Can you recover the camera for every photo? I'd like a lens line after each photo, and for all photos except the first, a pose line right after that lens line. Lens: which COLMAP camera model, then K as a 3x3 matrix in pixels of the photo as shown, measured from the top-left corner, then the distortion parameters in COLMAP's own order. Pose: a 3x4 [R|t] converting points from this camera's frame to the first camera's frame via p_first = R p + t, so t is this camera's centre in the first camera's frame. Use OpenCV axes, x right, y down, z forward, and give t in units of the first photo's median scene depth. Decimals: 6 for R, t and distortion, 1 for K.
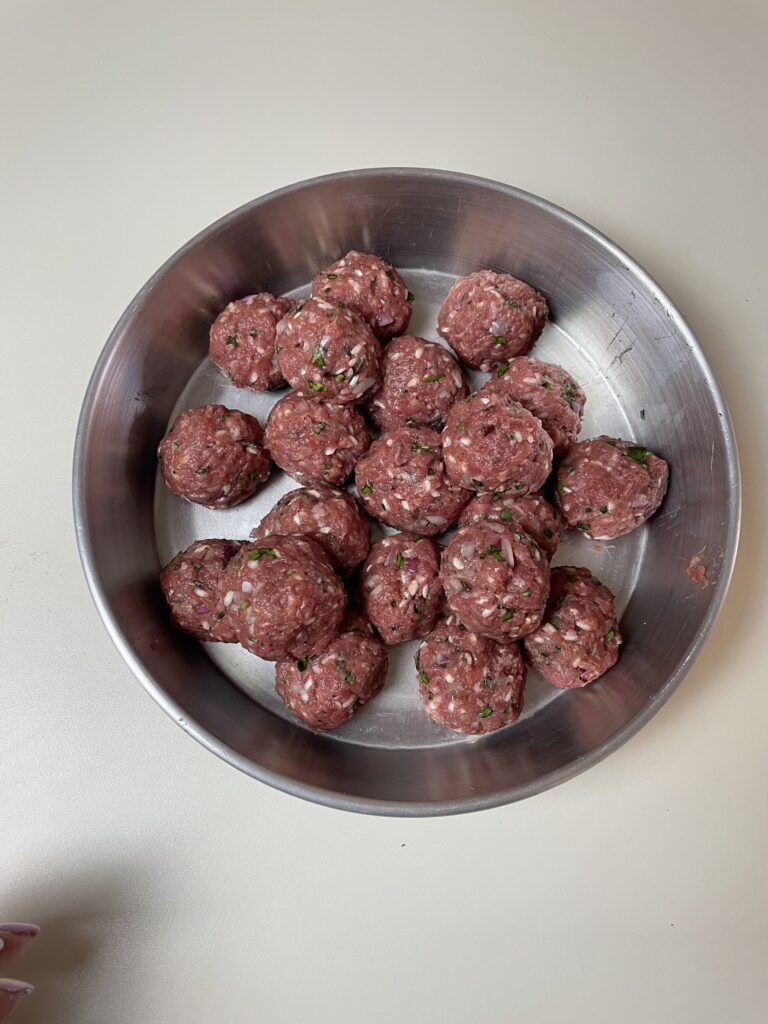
lens RADIAL K [[772.1, 0, 385.1], [0, 772.1, 515.6], [0, 0, 1]] dist [0.018909, -0.018684]
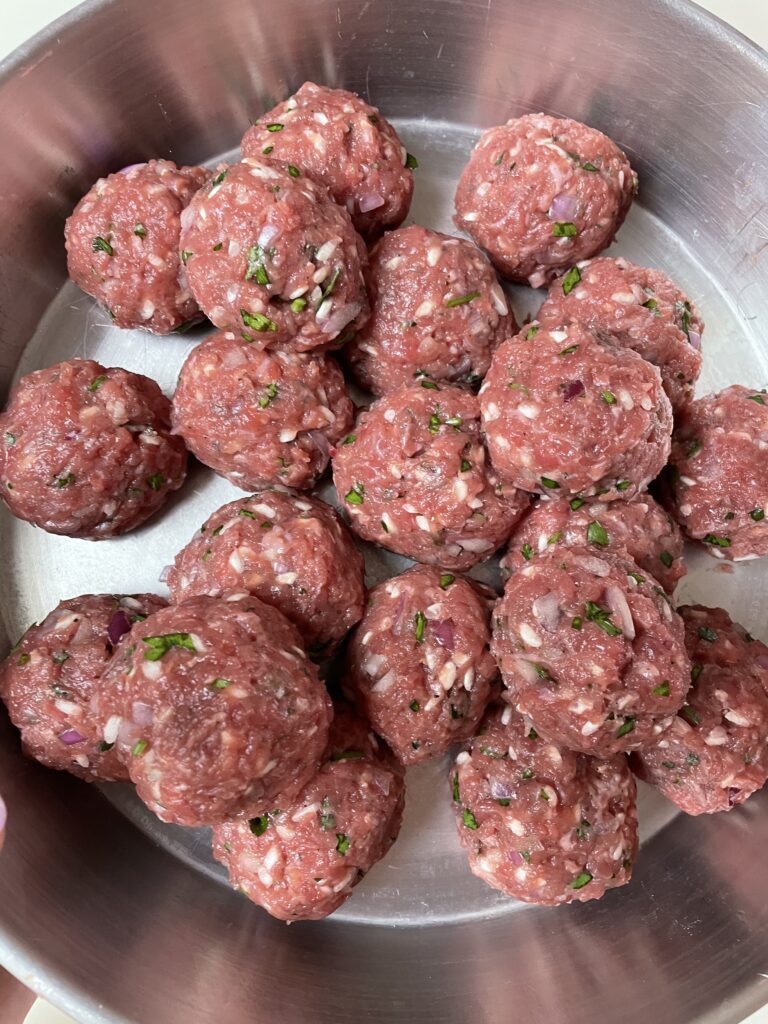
lens RADIAL K [[772.1, 0, 382.5], [0, 772.1, 505.8], [0, 0, 1]] dist [0.018909, -0.018684]
pose [[0.997946, -0.047327, 0.043166, -0.028549], [0.044118, 0.996393, 0.072484, -0.070308], [-0.046440, -0.070430, 0.996435, 0.425559]]
